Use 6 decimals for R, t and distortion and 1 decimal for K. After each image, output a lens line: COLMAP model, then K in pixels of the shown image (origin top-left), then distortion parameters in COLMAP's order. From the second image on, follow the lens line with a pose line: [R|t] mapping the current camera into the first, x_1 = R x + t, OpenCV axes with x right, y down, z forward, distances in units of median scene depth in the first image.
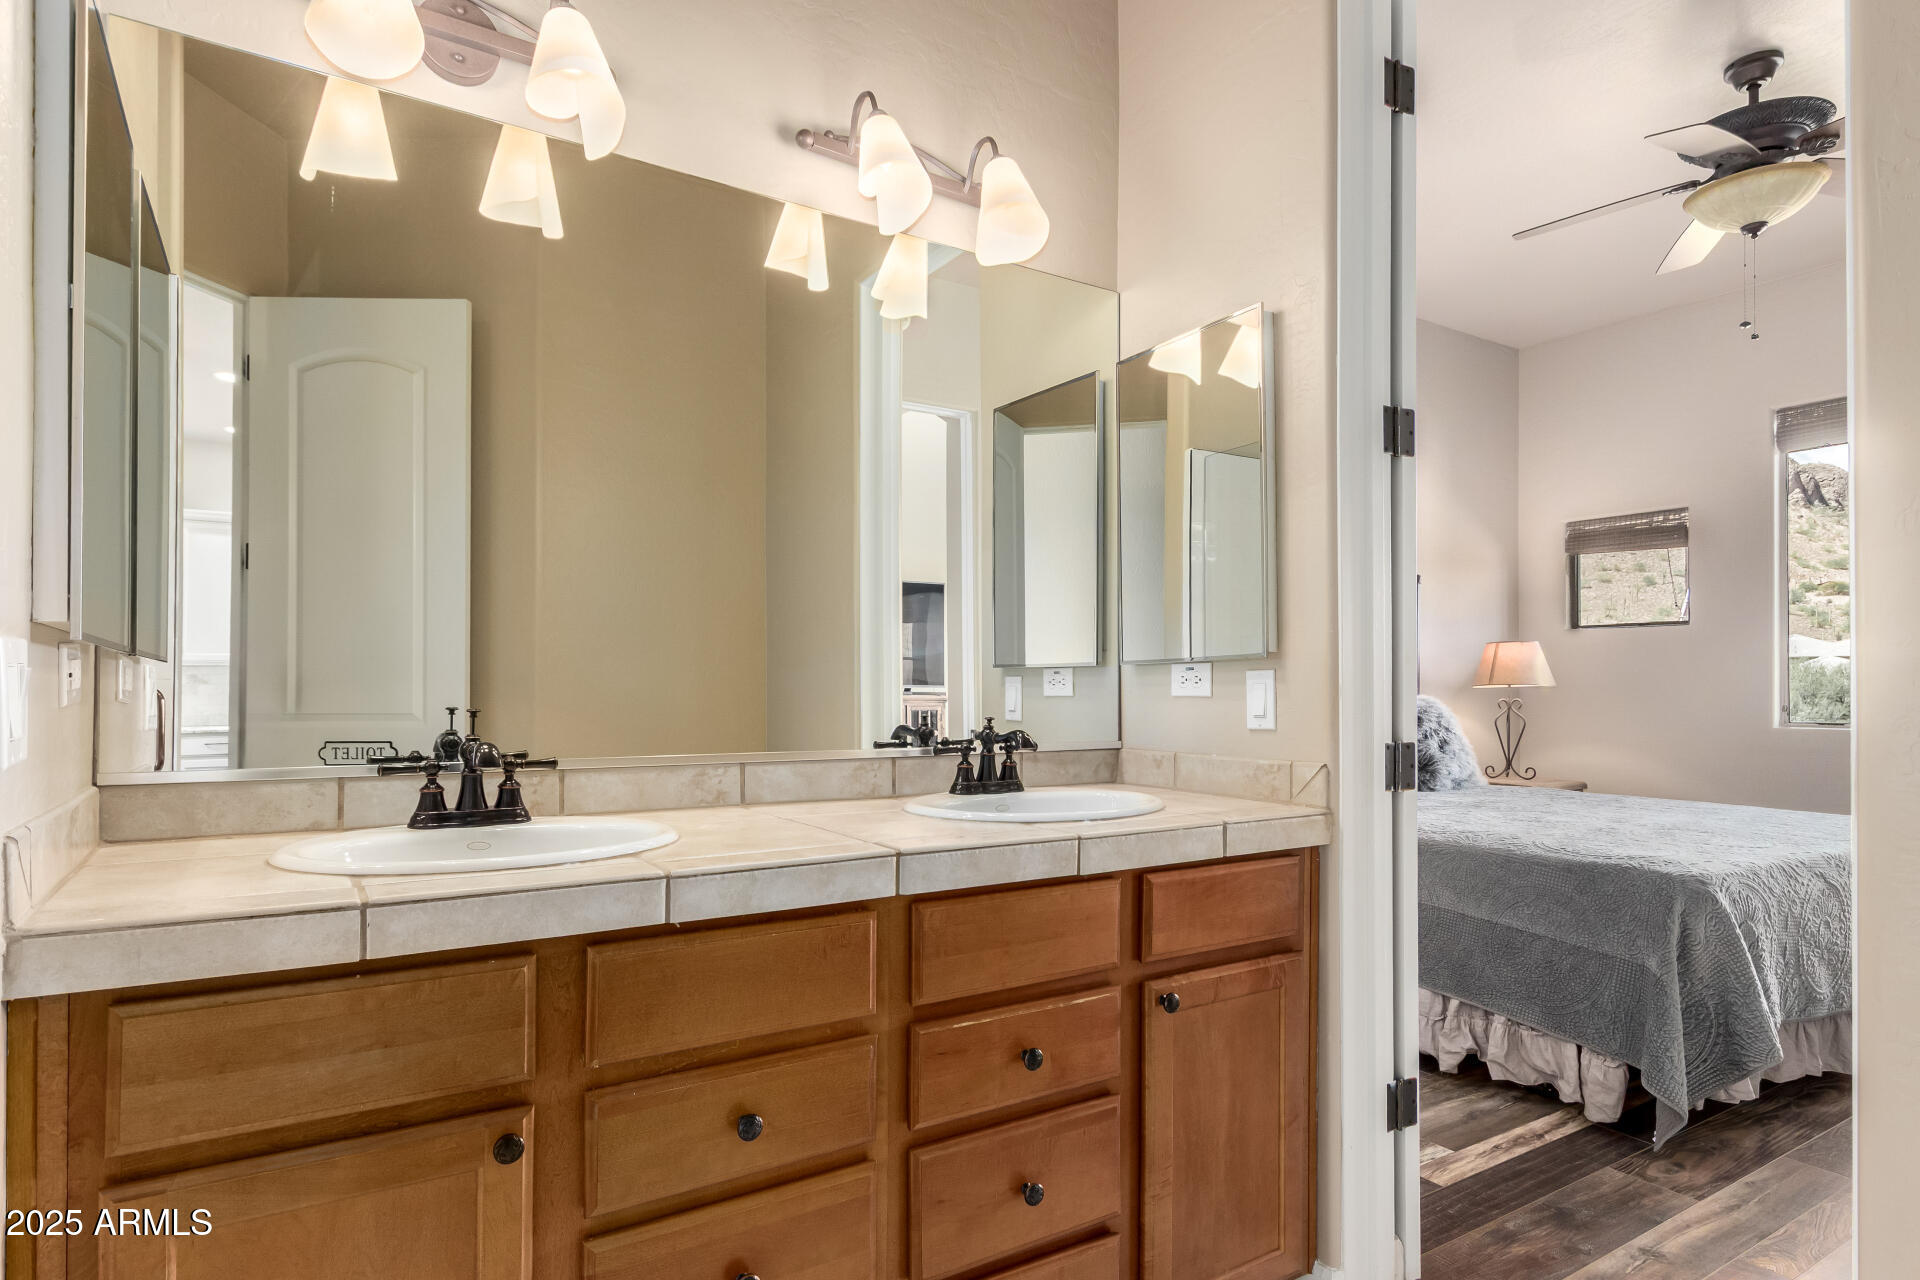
lens RADIAL K [[1052.4, 0, 960.4], [0, 1052.4, 669.7], [0, 0, 1]] dist [0.001044, 0.000314]
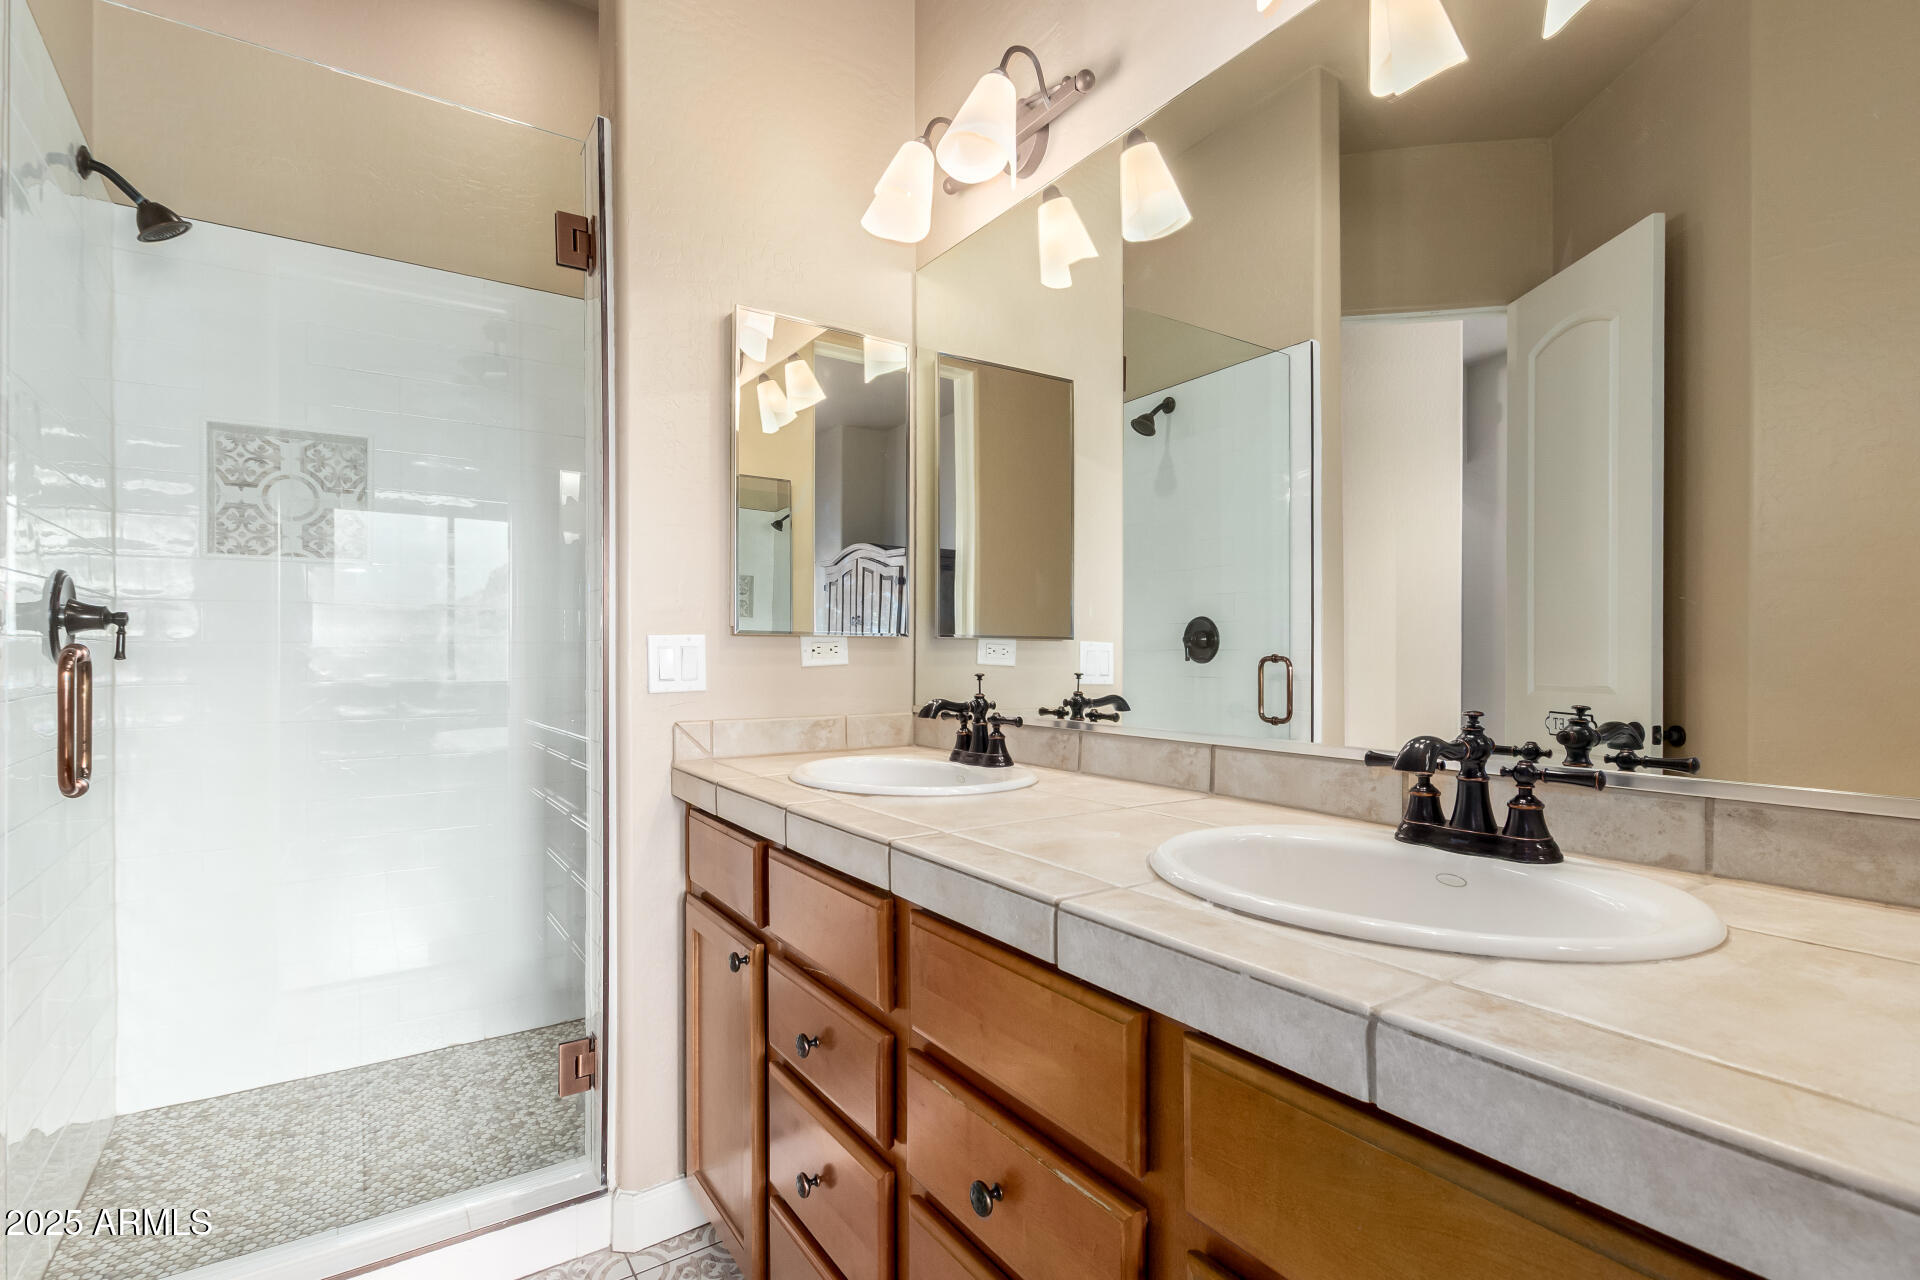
lens RADIAL K [[899.0, 0, 956.6], [0, 899.0, 680.8], [0, 0, 1]] dist [0.001139, -0.001080]
pose [[0.019998, 0.024079, -0.999510, 0.525699], [0.015241, 0.999586, 0.024386, 0.015955], [0.999684, -0.015721, 0.019623, 0.793506]]
